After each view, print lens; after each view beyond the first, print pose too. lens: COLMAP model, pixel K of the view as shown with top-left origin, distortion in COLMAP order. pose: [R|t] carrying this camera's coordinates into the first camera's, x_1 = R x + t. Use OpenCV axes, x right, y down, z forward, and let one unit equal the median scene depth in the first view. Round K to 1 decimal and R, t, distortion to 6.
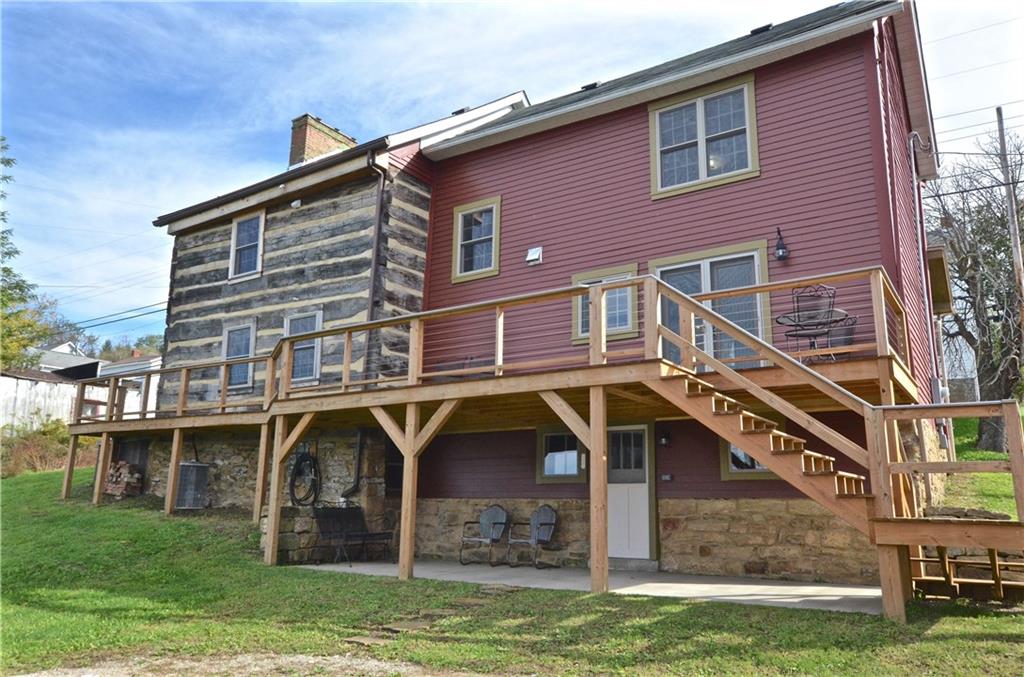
lens RADIAL K [[758.8, 0, 512.6], [0, 758.8, 335.8], [0, 0, 1]] dist [-0.004506, -0.000179]
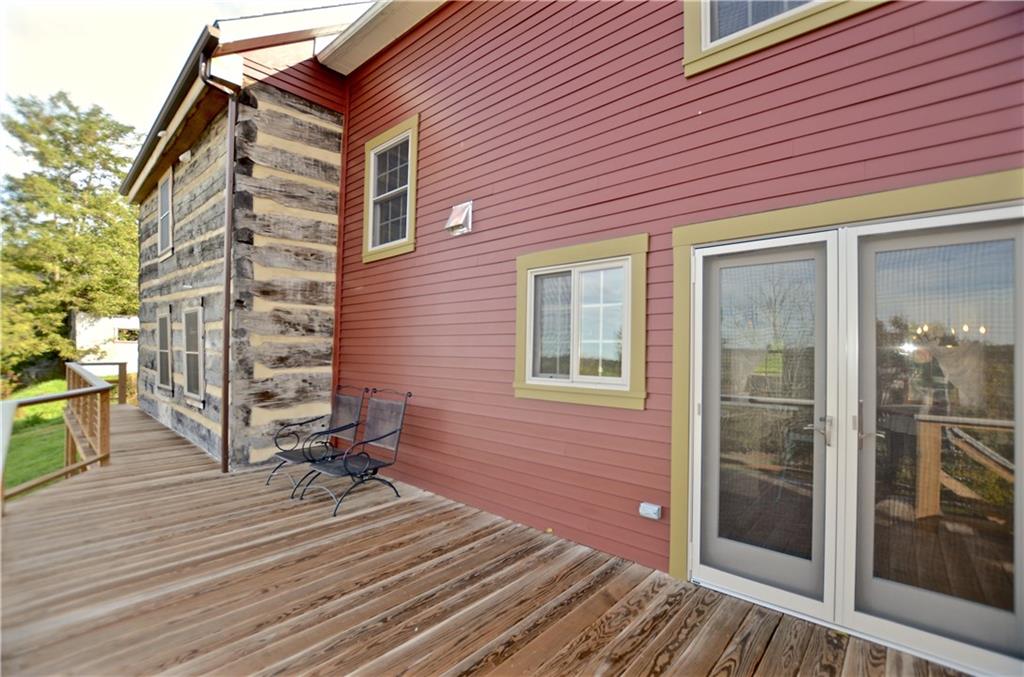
lens RADIAL K [[461.8, 0, 510.7], [0, 461.8, 345.0], [0, 0, 1]] dist [-0.035602, 0.005554]
pose [[0.989876, -0.005931, -0.141812, 0.106601], [0.035111, 0.978306, 0.204167, -0.077306], [0.137525, -0.207079, 0.968610, 0.619747]]
